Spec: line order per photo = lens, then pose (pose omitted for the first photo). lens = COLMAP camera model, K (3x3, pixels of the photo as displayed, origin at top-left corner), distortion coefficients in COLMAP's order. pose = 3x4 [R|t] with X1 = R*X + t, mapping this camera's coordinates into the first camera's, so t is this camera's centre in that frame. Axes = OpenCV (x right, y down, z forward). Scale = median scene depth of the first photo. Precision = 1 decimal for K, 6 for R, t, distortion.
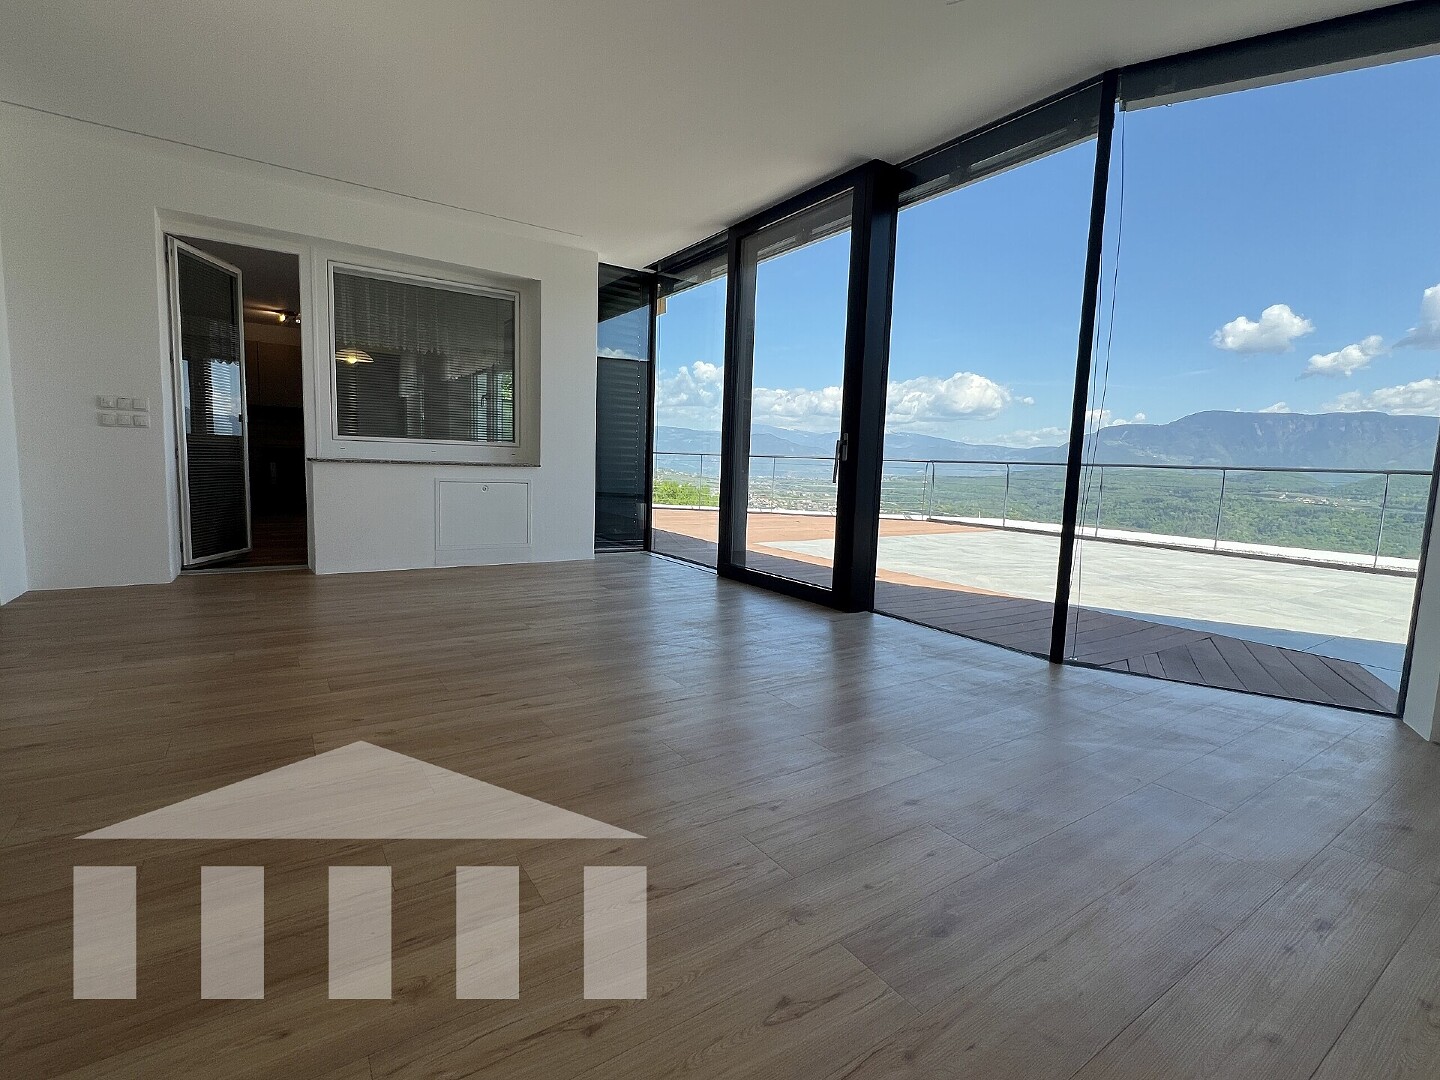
lens RADIAL K [[672.7, 0, 716.9], [0, 672.7, 535.7], [0, 0, 1]] dist [0.002113, 0.000302]
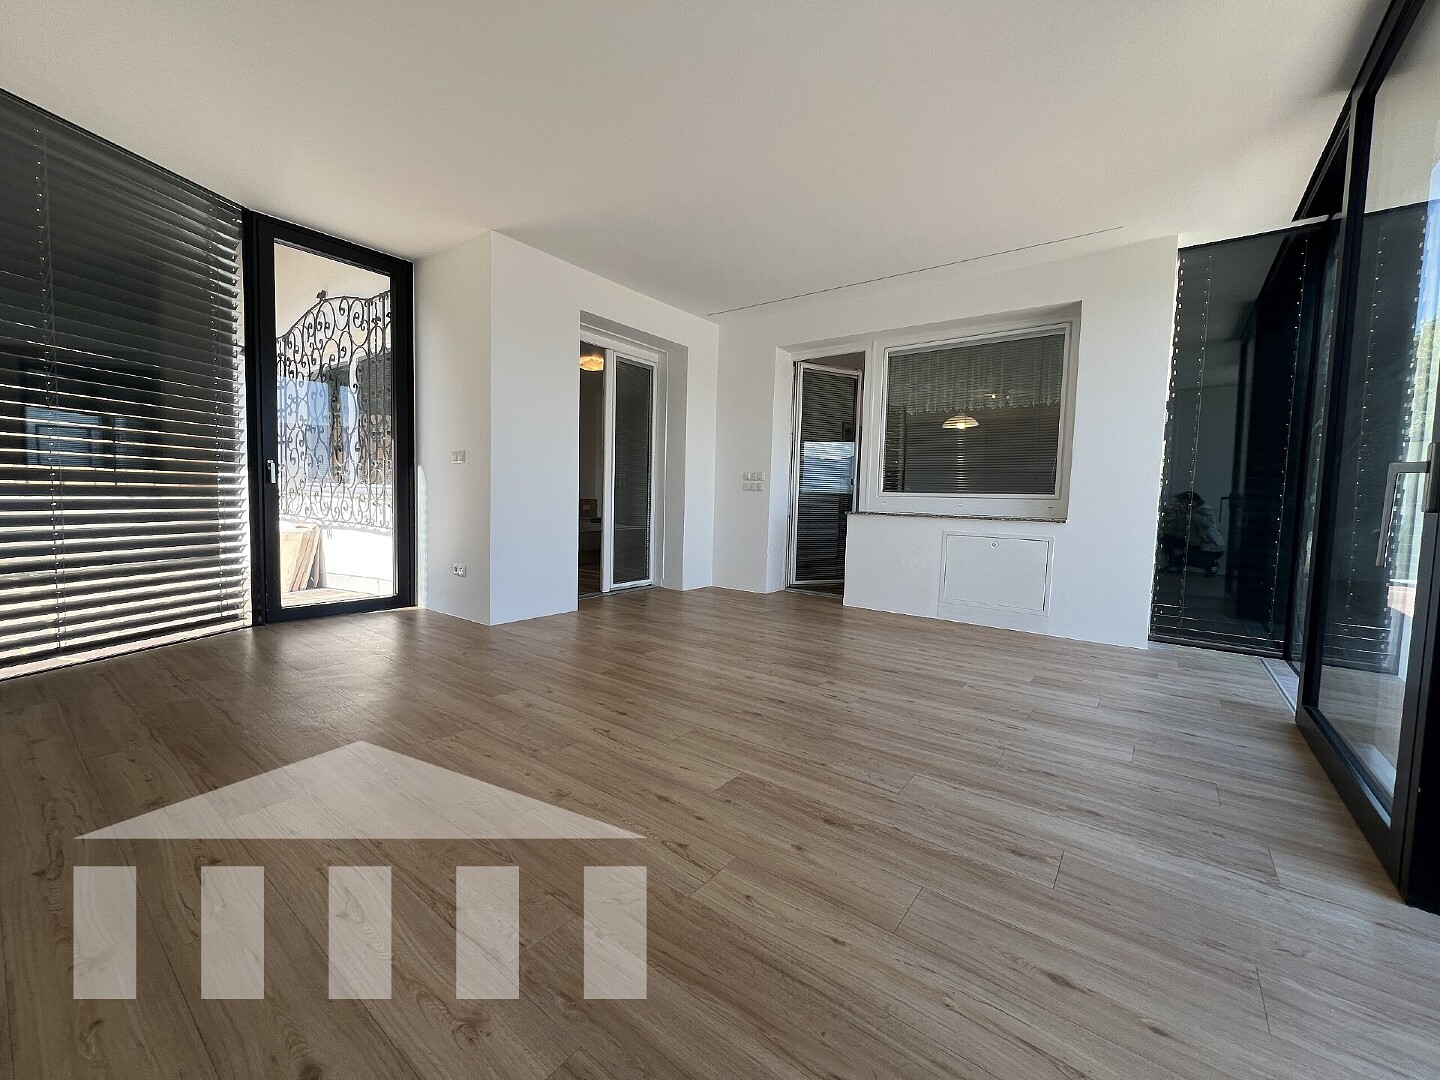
lens RADIAL K [[578.1, 0, 714.2], [0, 578.1, 540.1], [0, 0, 1]] dist [-0.000359, -0.000341]
pose [[0.314591, 0.046461, -0.948090, 0.335132], [-0.117693, 0.993004, 0.009610, -0.043637], [0.941903, 0.108560, 0.317858, 0.439078]]
